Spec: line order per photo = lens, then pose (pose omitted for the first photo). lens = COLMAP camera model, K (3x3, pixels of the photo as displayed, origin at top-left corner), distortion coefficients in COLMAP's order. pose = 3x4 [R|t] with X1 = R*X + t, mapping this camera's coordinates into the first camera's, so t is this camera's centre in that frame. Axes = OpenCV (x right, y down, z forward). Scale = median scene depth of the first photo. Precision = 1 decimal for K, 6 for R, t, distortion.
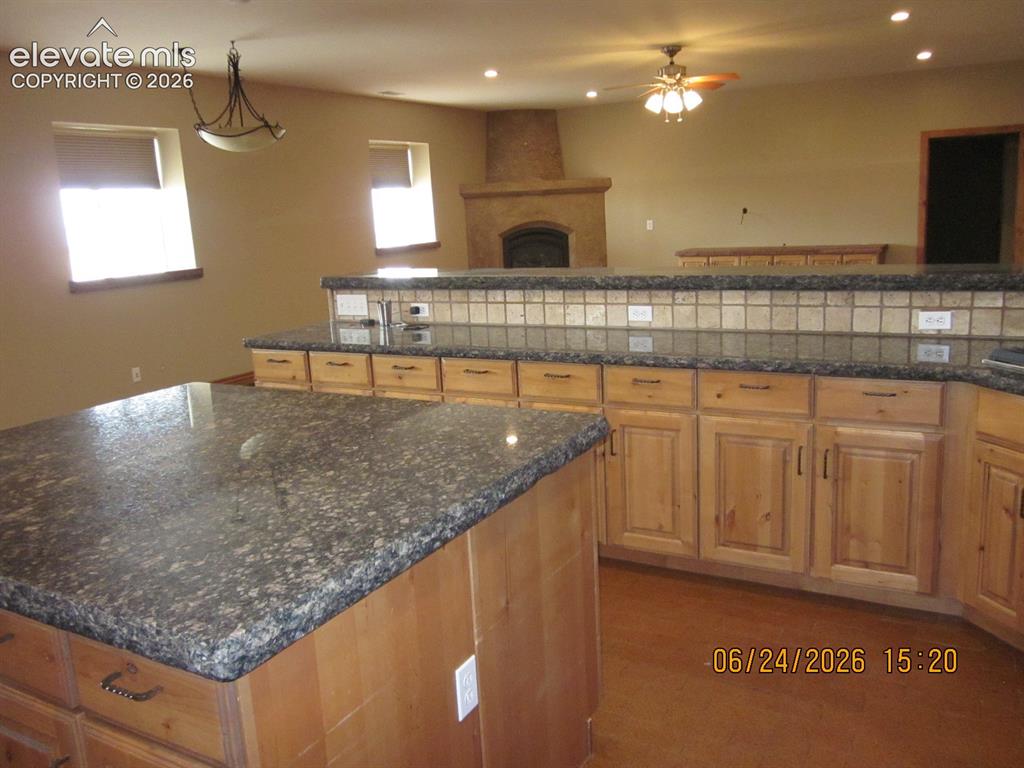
lens RADIAL K [[842.0, 0, 509.7], [0, 842.0, 387.6], [0, 0, 1]] dist [-0.044300, 0.013196]
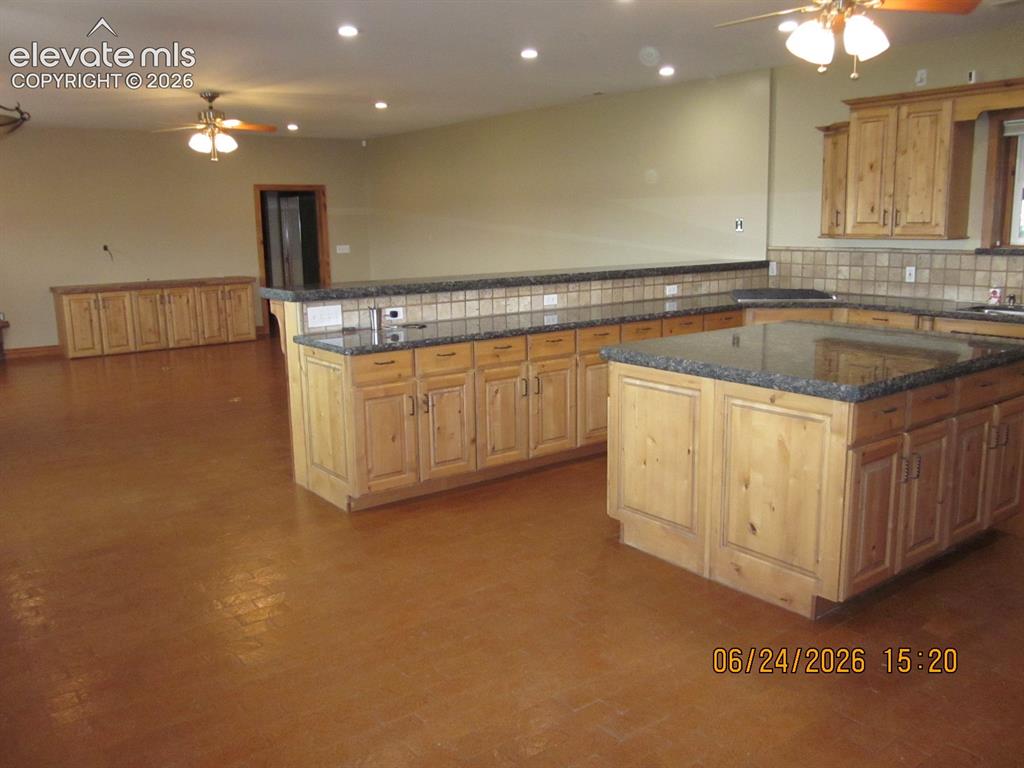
lens RADIAL K [[842.0, 0, 512.1], [0, 842.0, 381.6], [0, 0, 1]] dist [-0.044300, 0.013196]
pose [[0.395975, -0.126194, 0.909549, -1.195782], [0.188861, 0.980528, 0.053820, -0.035715], [-0.898630, 0.150467, 0.412098, 0.431019]]
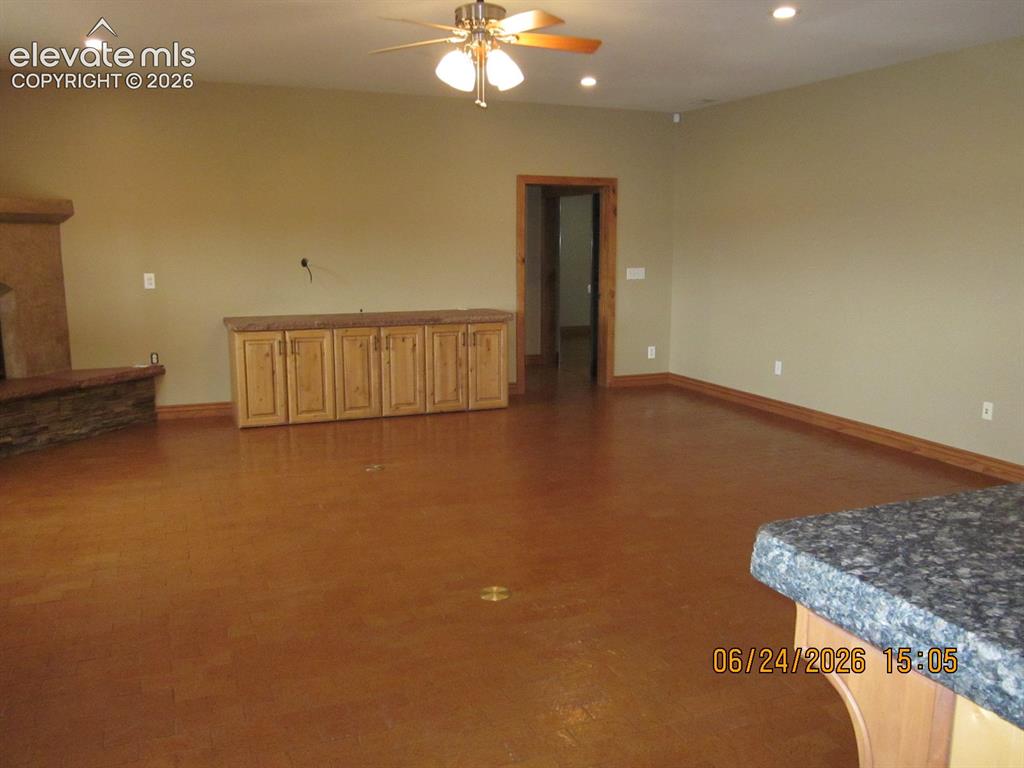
lens RADIAL K [[842.0, 0, 512.1], [0, 842.0, 381.1], [0, 0, 1]] dist [-0.044300, 0.013196]
pose [[0.613990, -0.076995, 0.785549, -0.429374], [0.131267, 0.991332, -0.005434, -0.227675], [-0.778322, 0.106453, 0.618775, 1.160014]]
